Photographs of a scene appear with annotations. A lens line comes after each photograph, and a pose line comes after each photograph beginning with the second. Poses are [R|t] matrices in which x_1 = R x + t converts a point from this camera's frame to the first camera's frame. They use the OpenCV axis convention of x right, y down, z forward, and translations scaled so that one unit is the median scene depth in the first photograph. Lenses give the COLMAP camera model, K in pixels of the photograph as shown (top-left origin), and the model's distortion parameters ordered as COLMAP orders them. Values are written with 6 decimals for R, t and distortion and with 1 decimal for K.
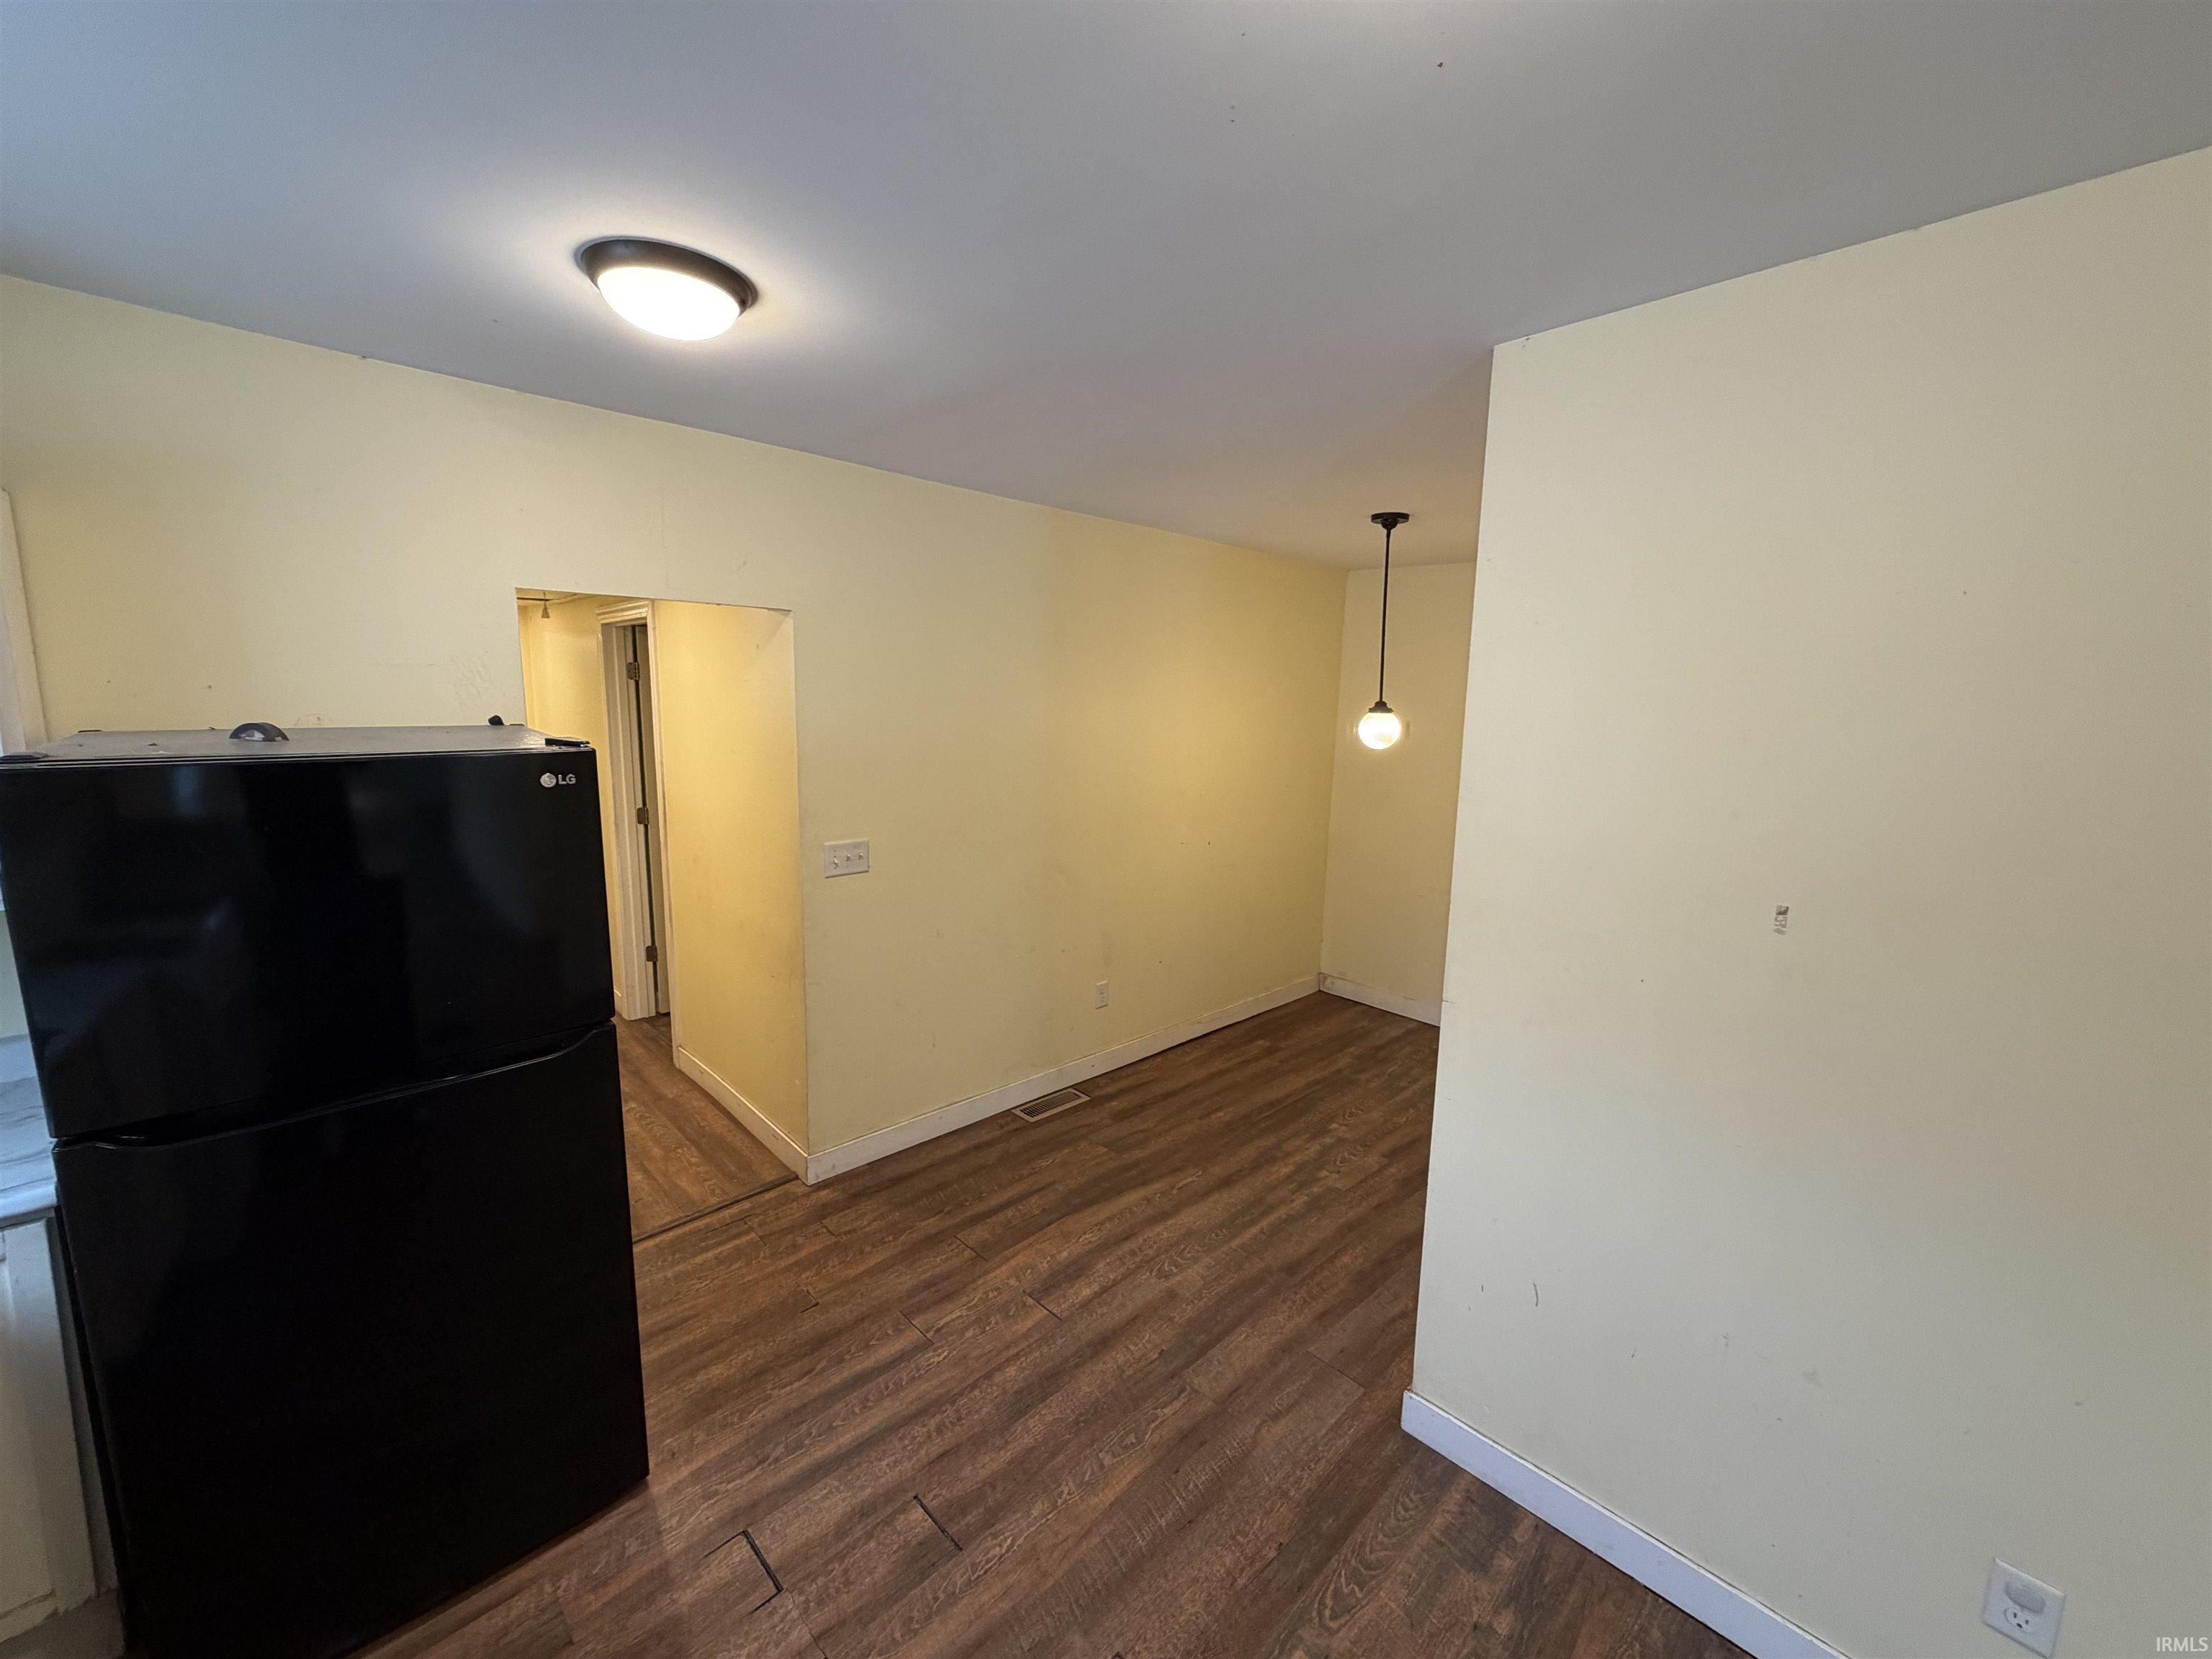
lens RADIAL K [[881.7, 0, 1096.4], [0, 881.7, 824.4], [0, 0, 1]] dist [-0.001292, -0.000262]
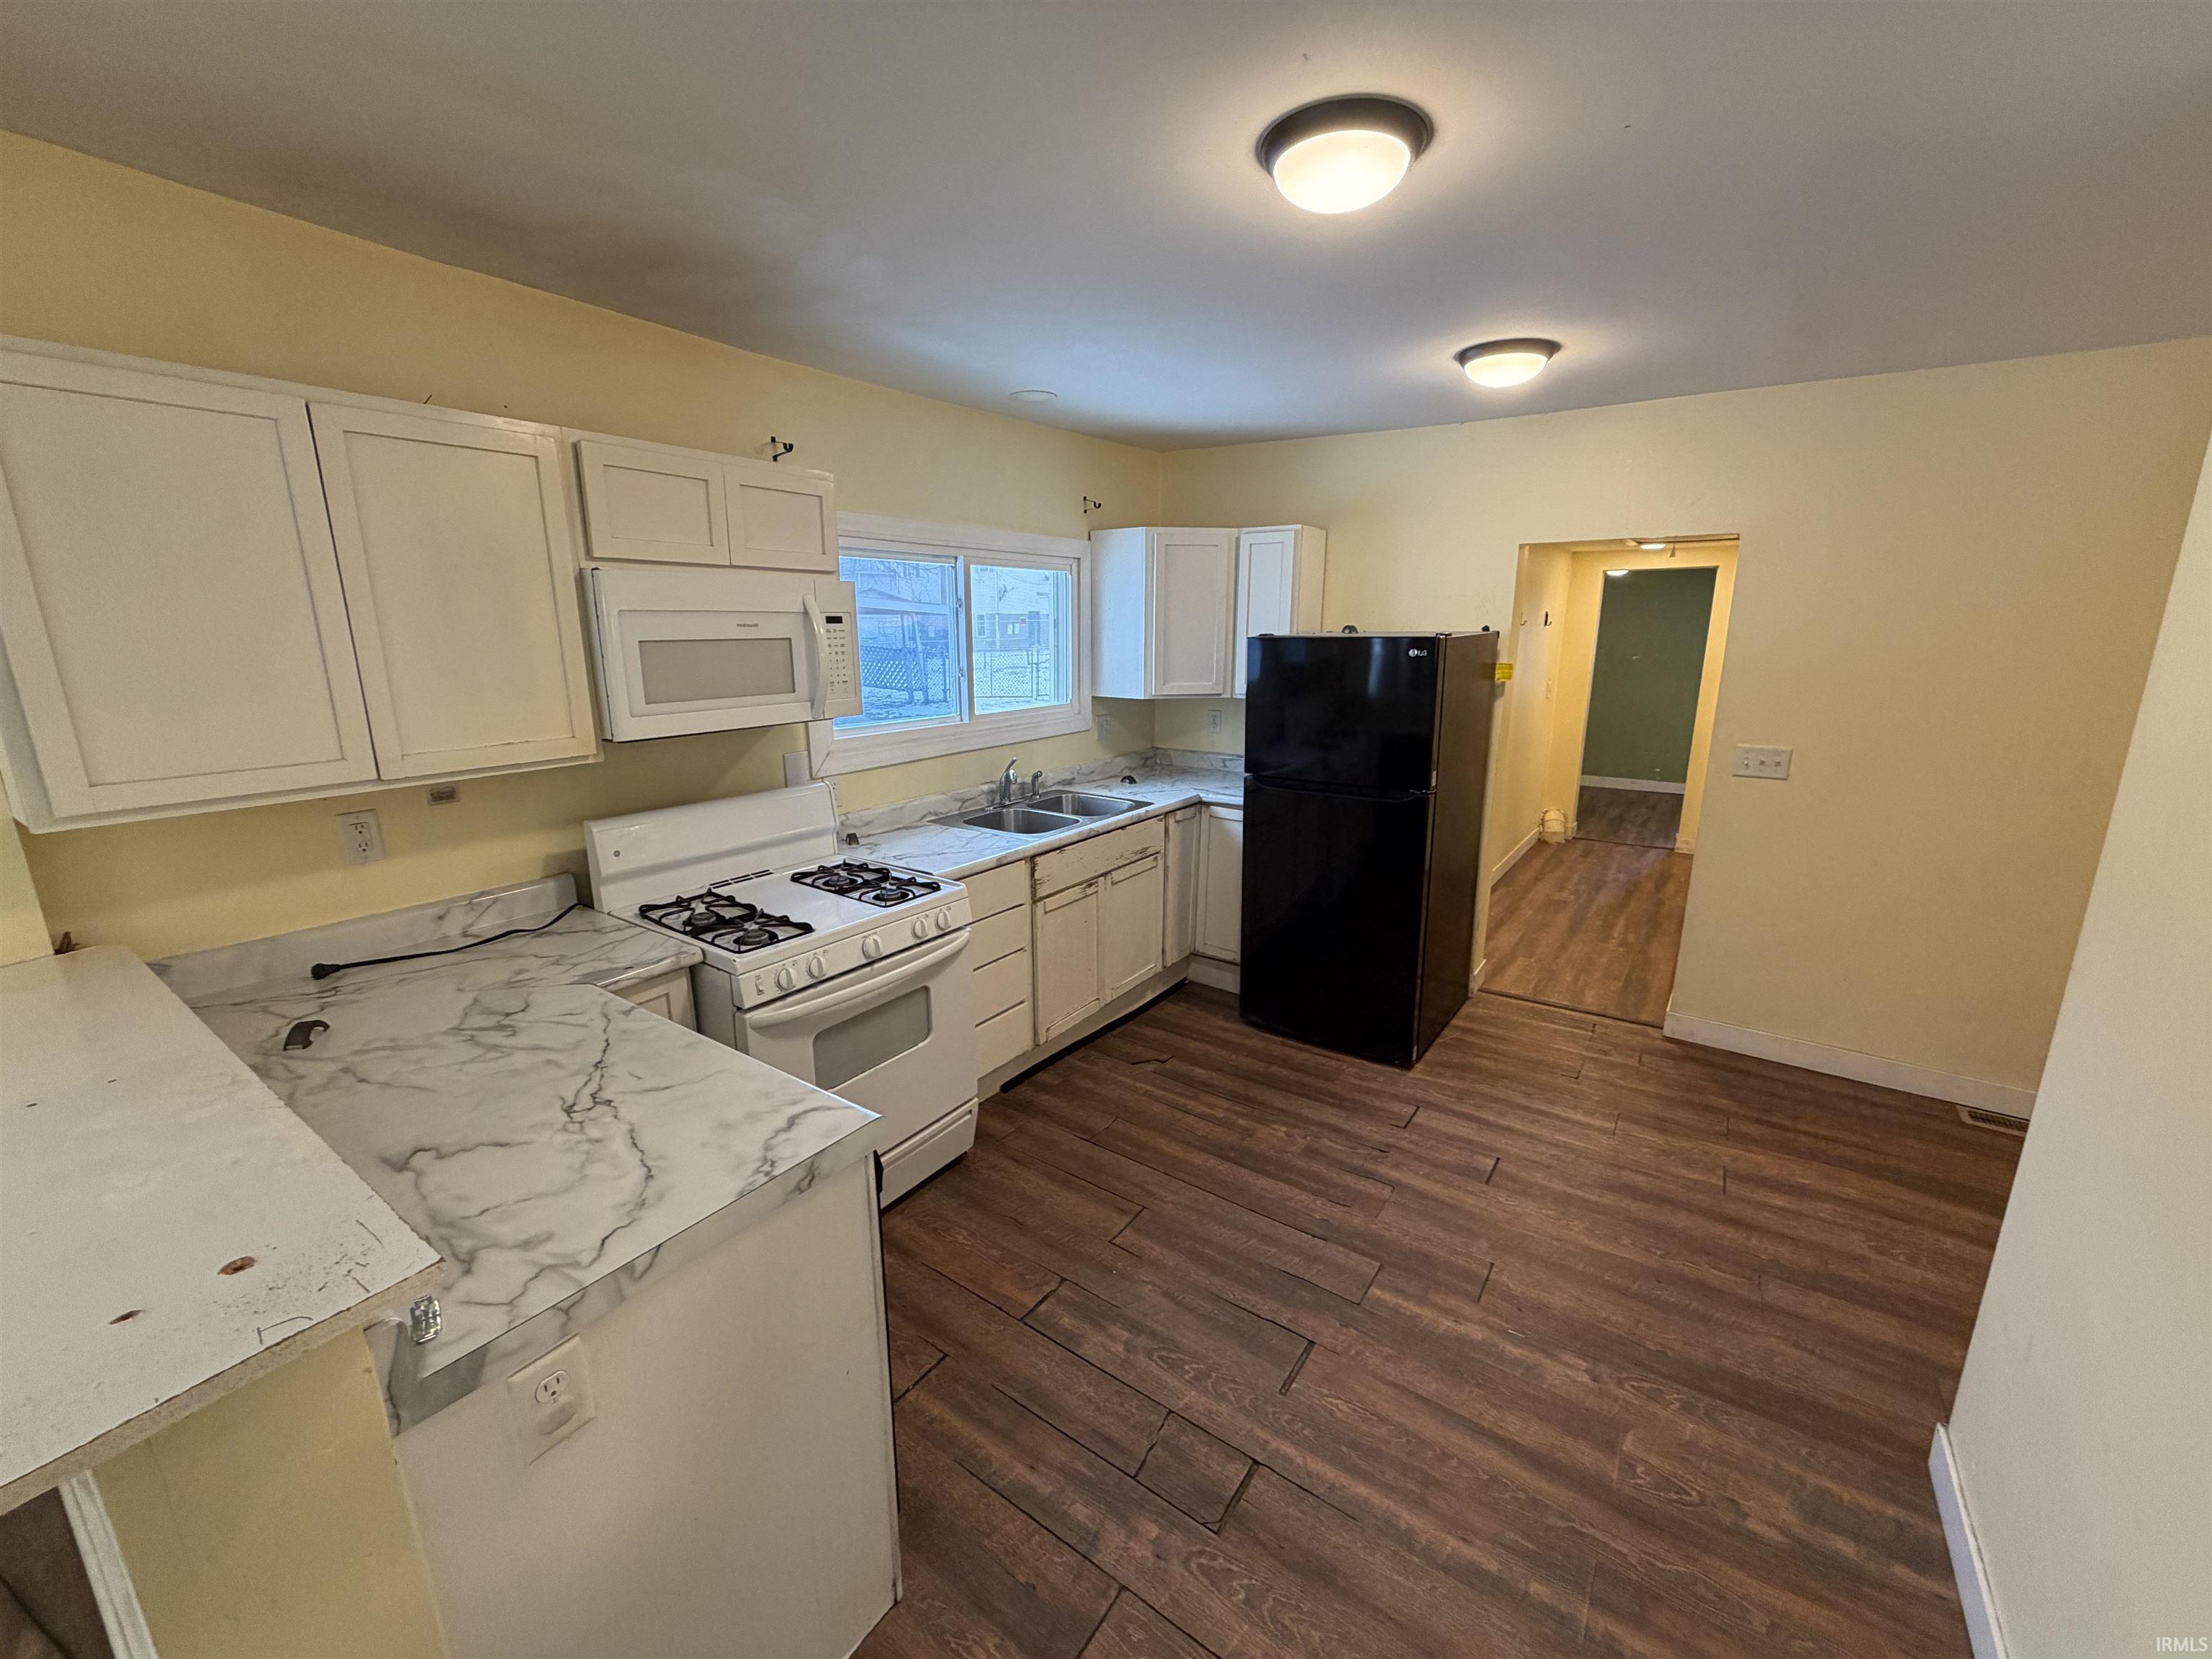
lens RADIAL K [[901.7, 0, 1109.5], [0, 901.7, 832.8], [0, 0, 1]] dist [-0.000350, -0.000099]
pose [[0.204882, 0.214520, -0.954989, 0.651794], [-0.143163, 0.971762, 0.187574, 0.030850], [0.968260, 0.098288, 0.229808, -0.018959]]
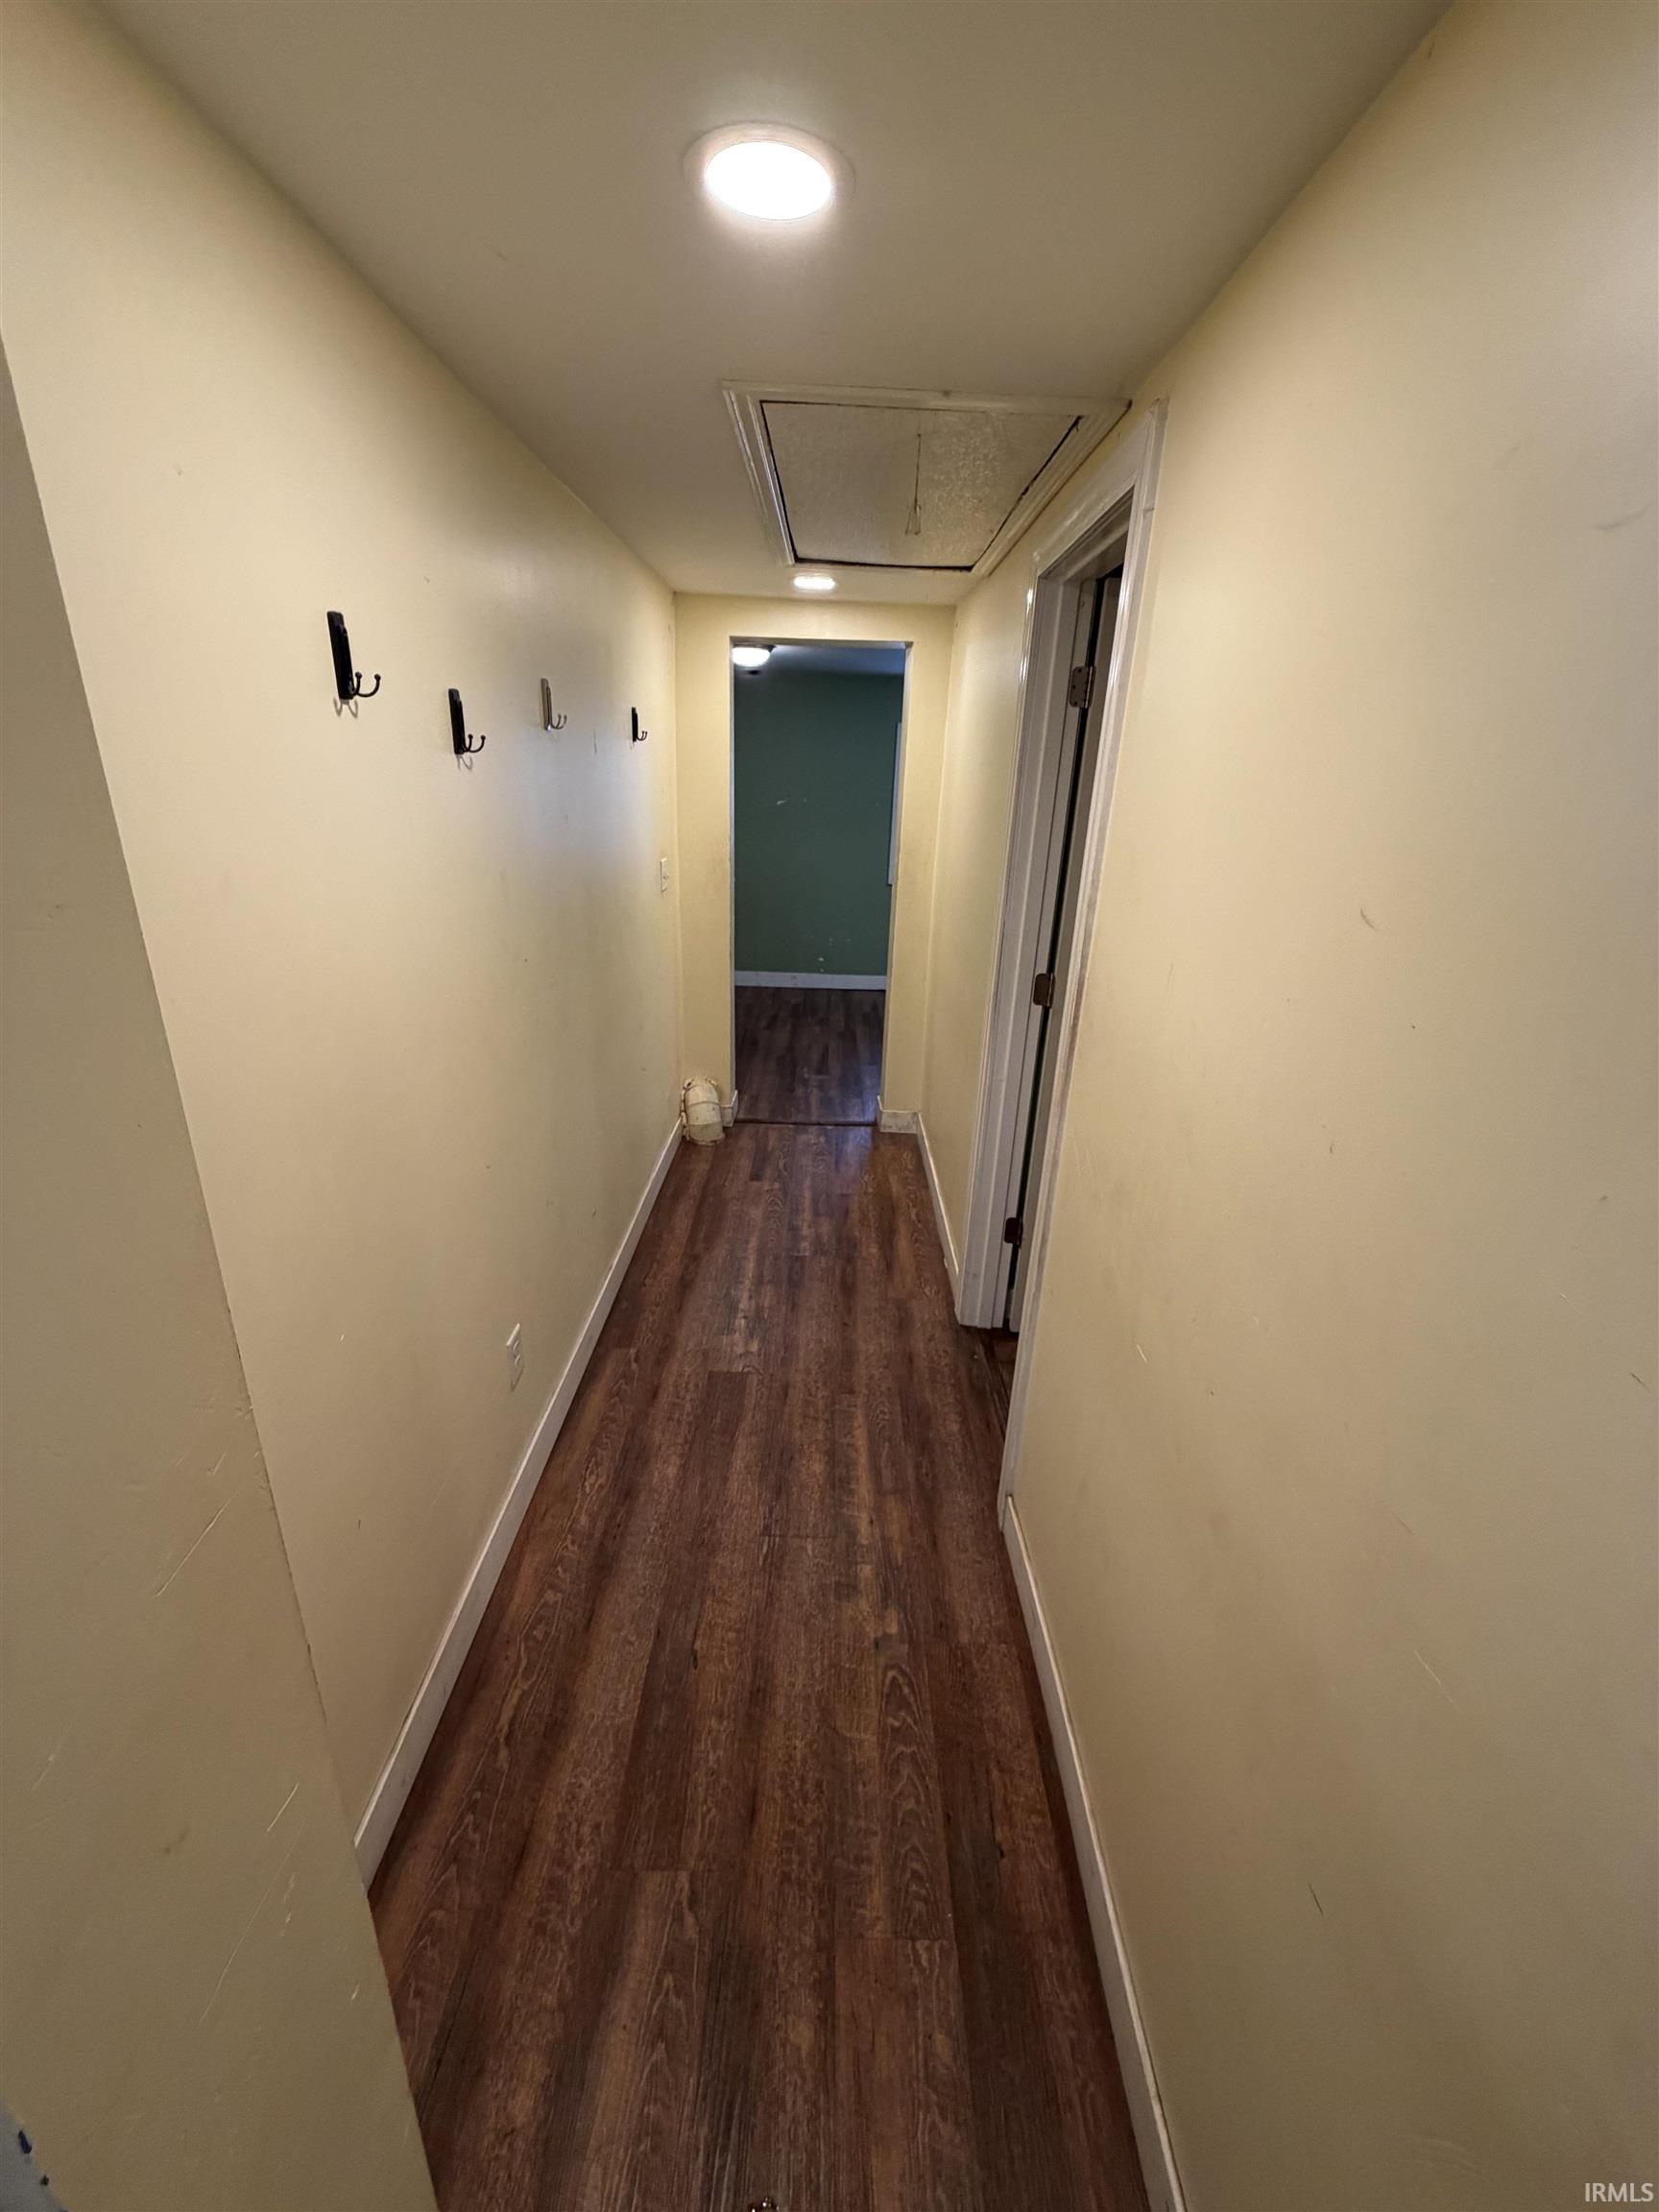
lens RADIAL K [[878.0, 0, 831.4], [0, 878.0, 1081.5], [0, 0, 1]] dist [0.000492, -0.000346]
pose [[0.722613, 0.252968, -0.643302, -0.400284], [-0.133866, 0.964226, 0.228797, -0.091324], [0.678167, -0.079216, 0.730626, 0.824526]]
